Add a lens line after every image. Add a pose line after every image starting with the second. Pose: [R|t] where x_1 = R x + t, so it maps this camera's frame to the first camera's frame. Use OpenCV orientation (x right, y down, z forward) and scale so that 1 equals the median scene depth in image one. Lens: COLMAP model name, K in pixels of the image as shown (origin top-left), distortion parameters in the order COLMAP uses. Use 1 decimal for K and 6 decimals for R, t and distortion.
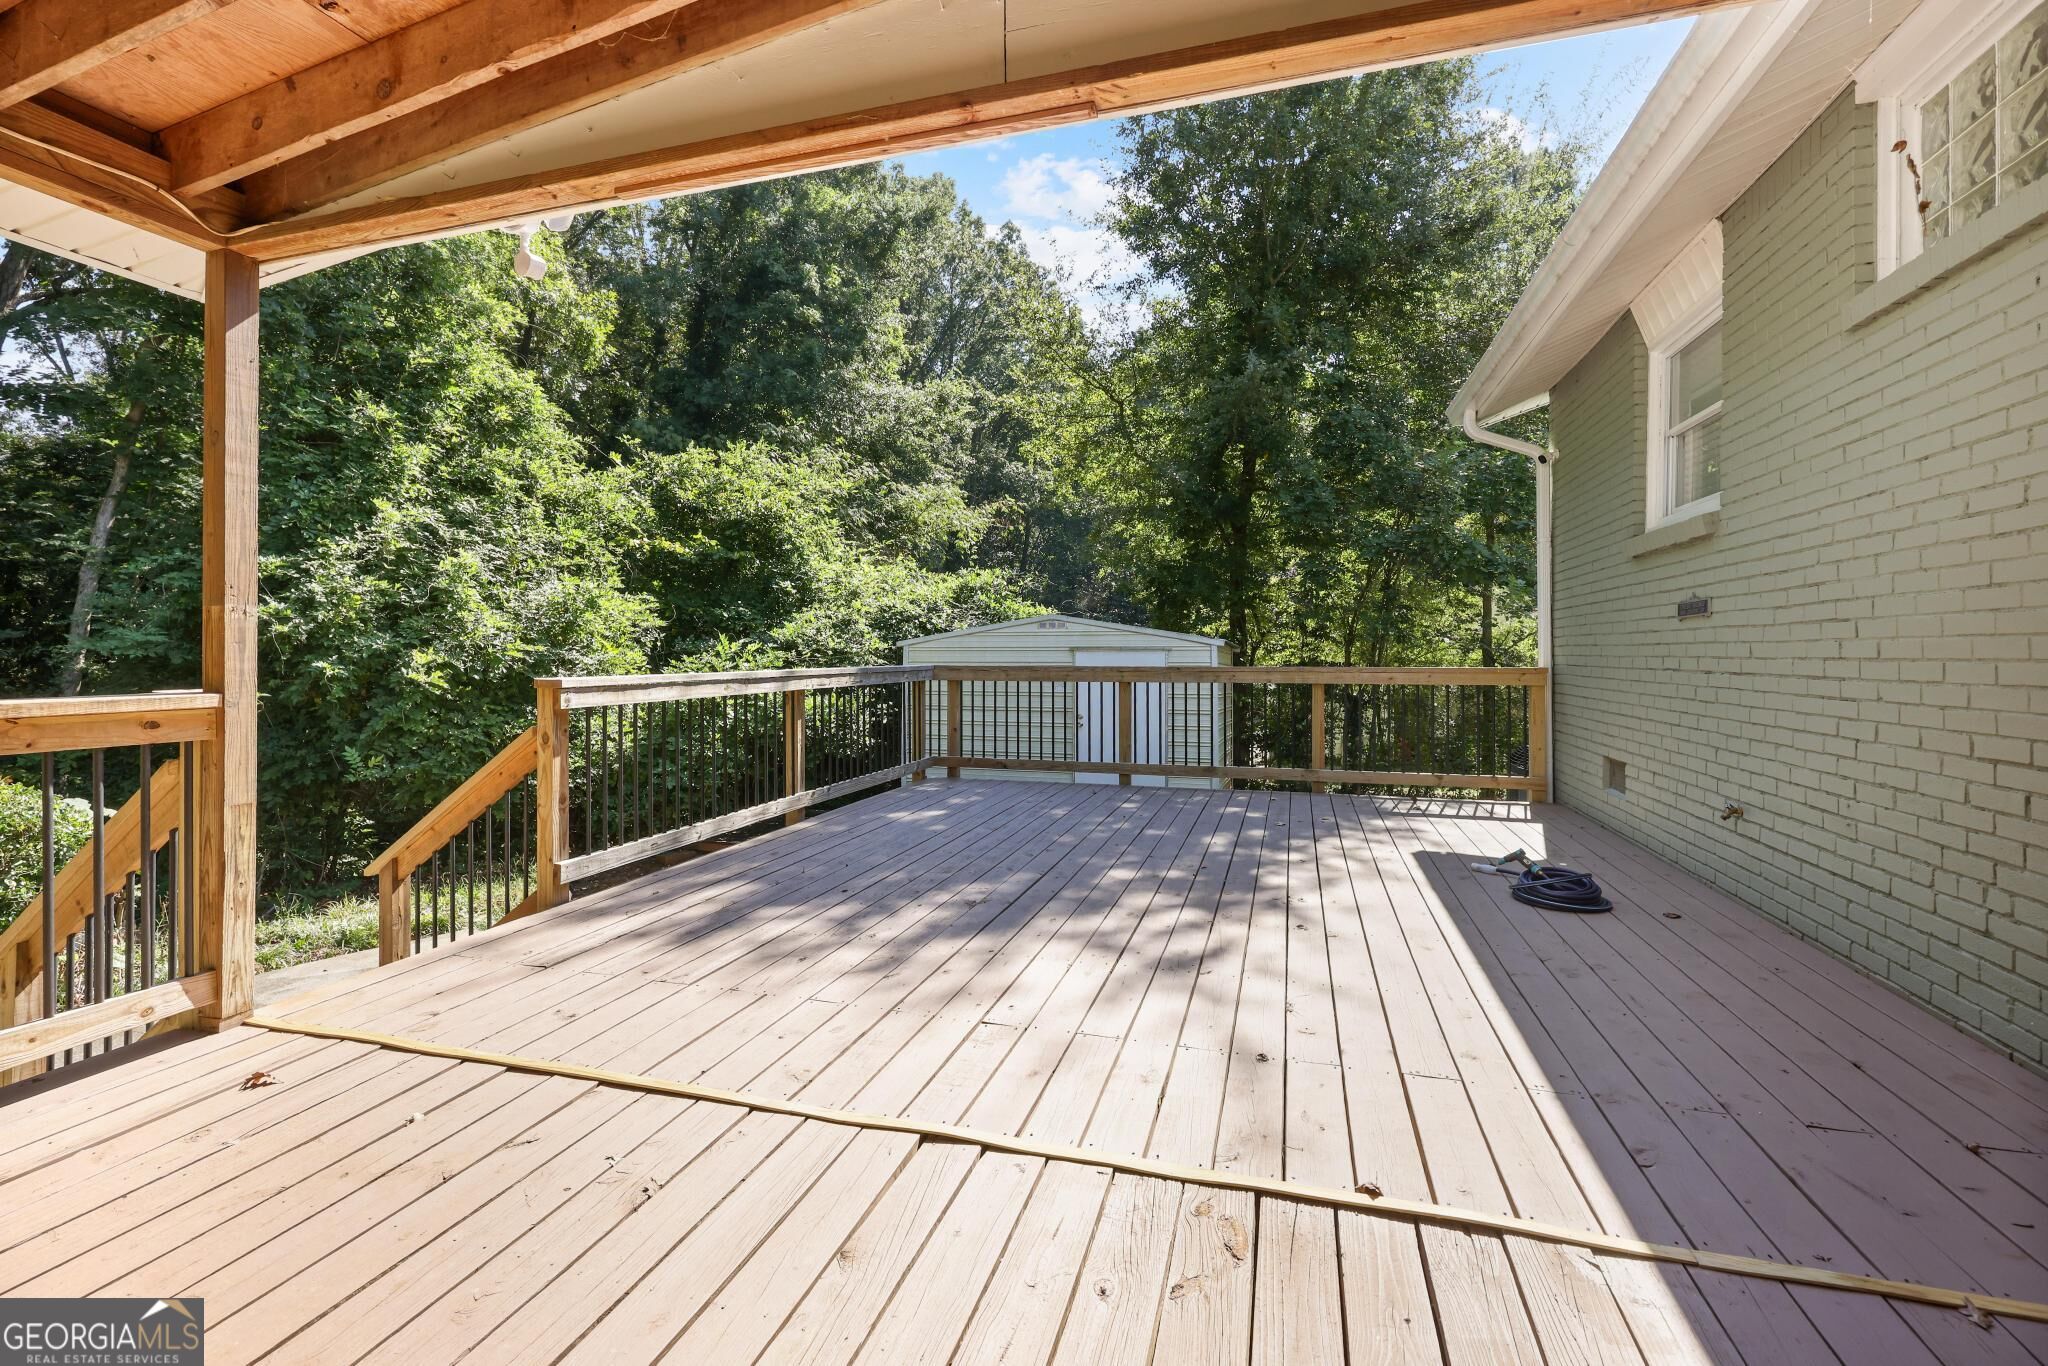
lens RADIAL K [[877.0, 0, 1025.9], [0, 877.0, 675.7], [0, 0, 1]] dist [-0.000309, -0.000002]
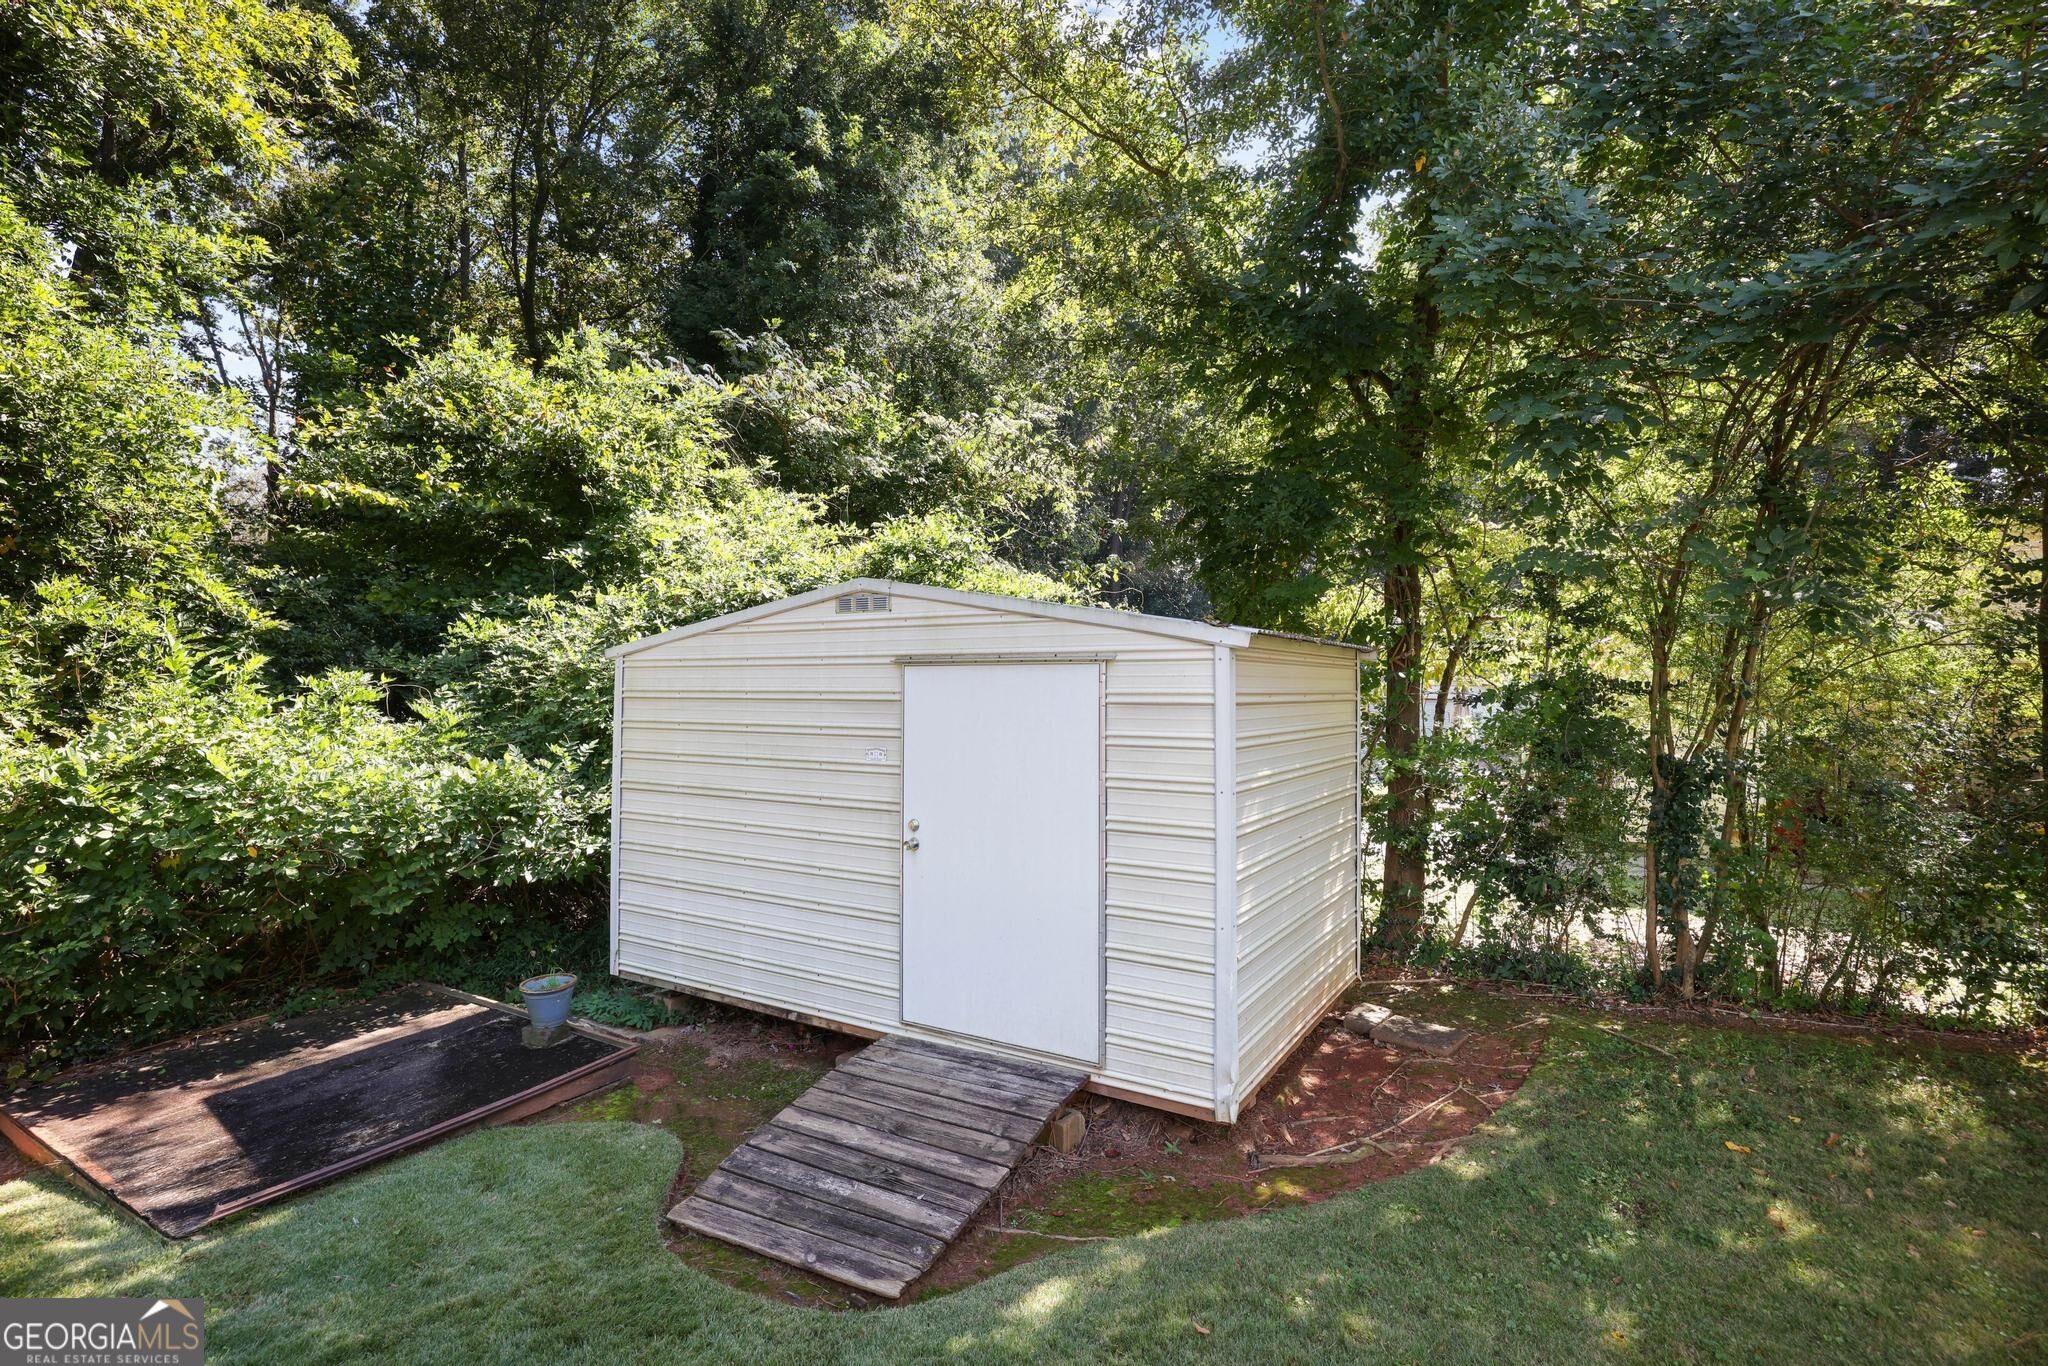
lens RADIAL K [[995.7, 0, 1027.3], [0, 995.7, 694.6], [0, 0, 1]] dist [-0.000787, -0.000165]
pose [[0.971494, -0.004987, -0.237012, 0.168449], [0.006721, 0.999956, 0.006509, -0.012846], [0.236969, -0.007916, 0.971485, 0.420017]]
